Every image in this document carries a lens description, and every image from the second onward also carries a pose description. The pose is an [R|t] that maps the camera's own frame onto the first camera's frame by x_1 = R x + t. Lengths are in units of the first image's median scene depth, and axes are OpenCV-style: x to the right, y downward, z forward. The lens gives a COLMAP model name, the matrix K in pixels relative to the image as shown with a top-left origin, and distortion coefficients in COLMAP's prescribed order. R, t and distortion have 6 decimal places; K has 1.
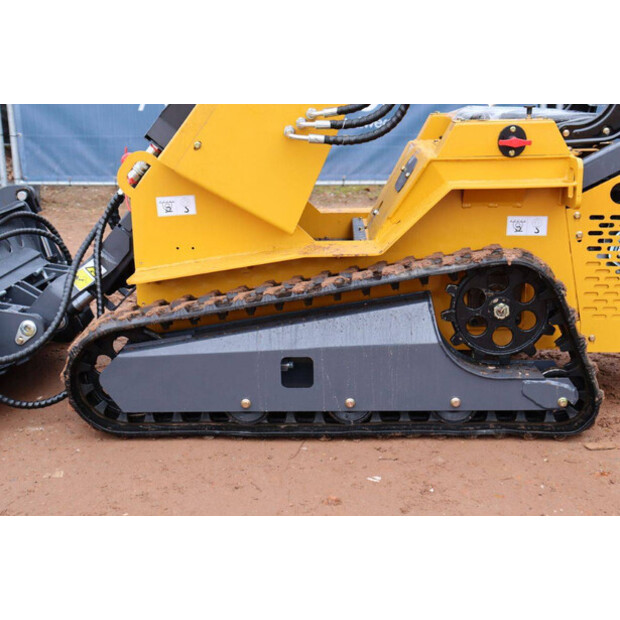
lens RADIAL K [[872.1, 0, 312.8], [0, 872.1, 305.2], [0, 0, 1]] dist [0.071732, 0.000000]
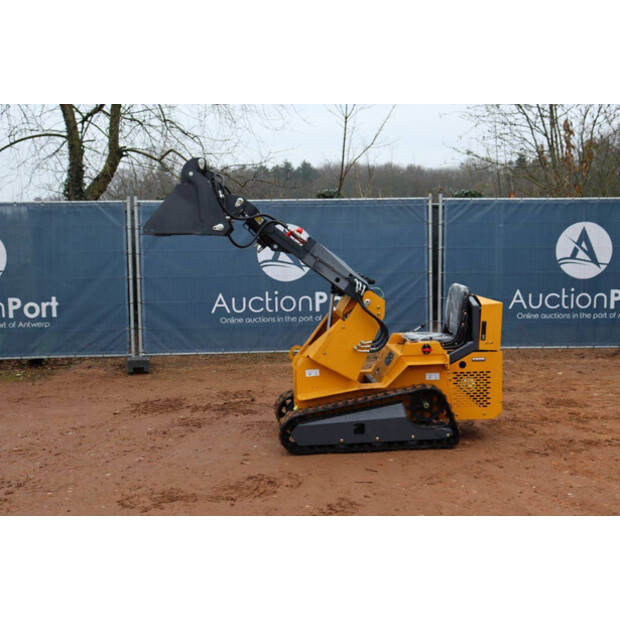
lens RADIAL K [[797.4, 0, 319.1], [0, 797.4, 301.4], [0, 0, 1]] dist [0.017588, 0.000000]
pose [[0.992732, -0.015539, 0.119342, -0.460773], [0.035818, 0.984841, -0.169722, 0.104835], [-0.114895, 0.172763, 0.978239, -1.658600]]
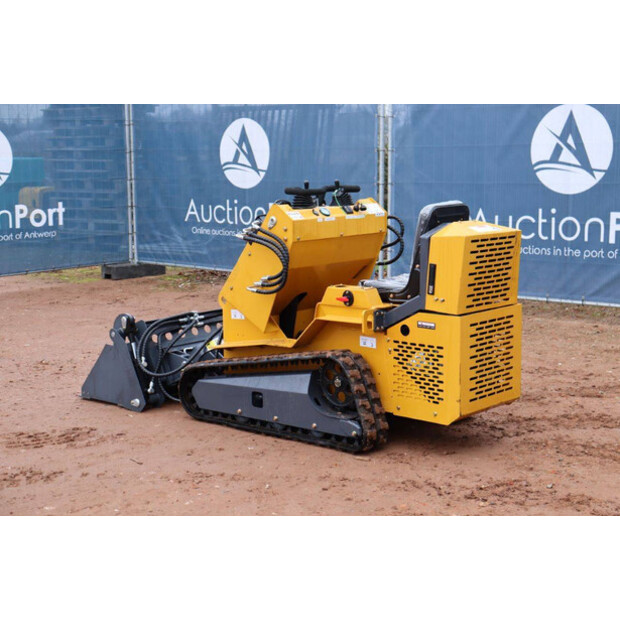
lens RADIAL K [[1103.1, 0, 314.5], [0, 1103.1, 299.3], [0, 0, 1]] dist [0.214792, 0.000000]
pose [[0.771235, 0.083986, -0.630986, 1.707966], [-0.149166, 0.987502, -0.050882, -0.044259], [0.618826, 0.133364, 0.774124, -0.967151]]
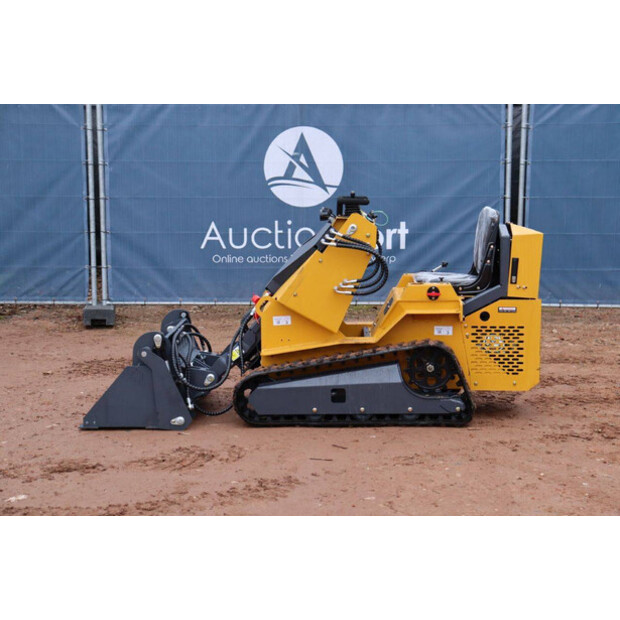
lens RADIAL K [[1179.5, 0, 318.3], [0, 1179.5, 300.8], [0, 0, 1]] dist [0.275673, 0.000000]
pose [[0.999965, 0.004781, 0.006922, -0.089886], [-0.003843, 0.991540, -0.129746, 0.225971], [-0.007484, 0.129715, 0.991523, -1.986268]]
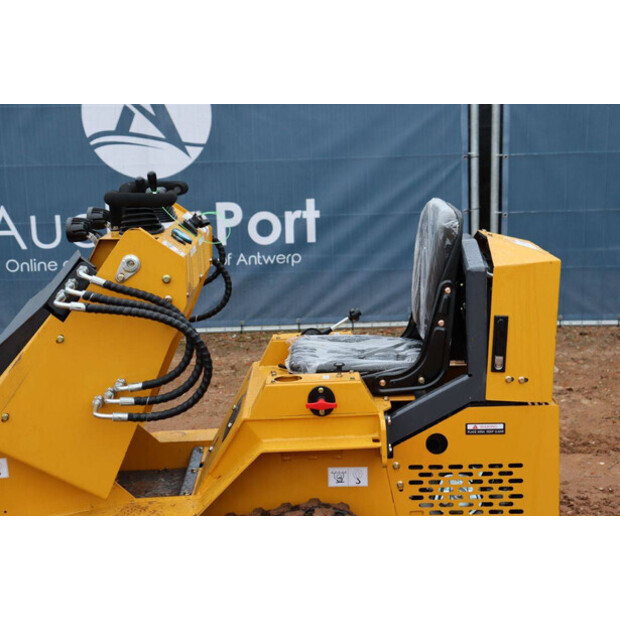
lens RADIAL K [[1222.8, 0, 312.6], [0, 1222.8, 308.0], [0, 0, 1]] dist [0.279161, 0.000000]
pose [[0.998994, -0.027928, 0.035078, 0.165307], [0.030639, 0.996382, -0.079268, -0.177282], [-0.032737, 0.080263, 0.996236, -0.418990]]
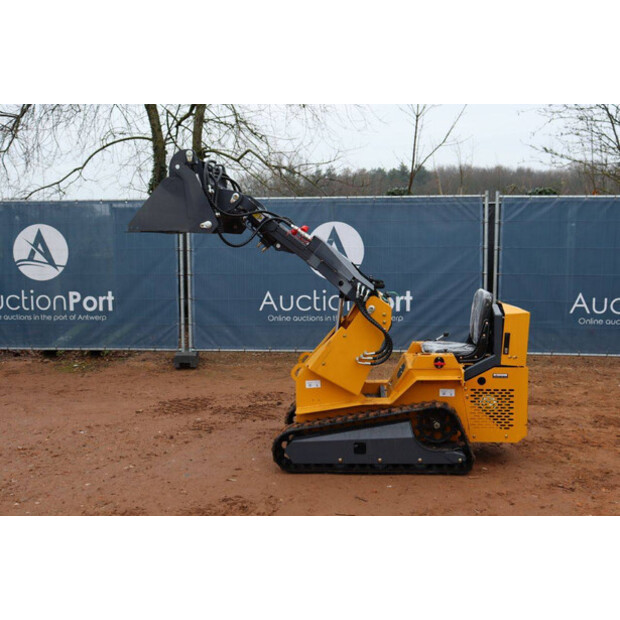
lens RADIAL K [[727.6, 0, 315.9], [0, 727.6, 299.7], [0, 0, 1]] dist [-0.012867, 0.000000]
pose [[0.999255, 0.004943, -0.038288, -0.068279], [-0.011102, 0.986671, -0.162350, -0.007665], [0.036975, 0.162654, 0.985990, -1.243272]]
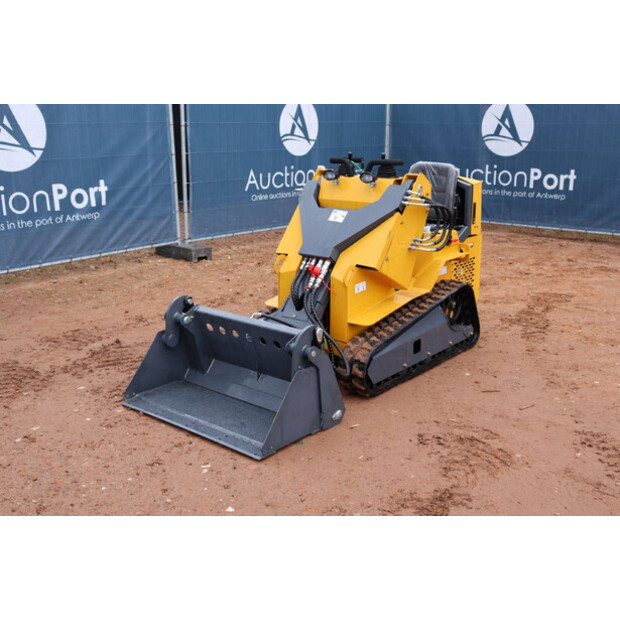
lens RADIAL K [[727.6, 0, 311.1], [0, 727.6, 321.4], [0, 0, 1]] dist [-0.012867, 0.000000]
pose [[0.614516, -0.211645, 0.759985, -1.672888], [0.197260, 0.973963, 0.111732, -0.265869], [-0.763845, 0.081253, 0.640265, -0.051183]]
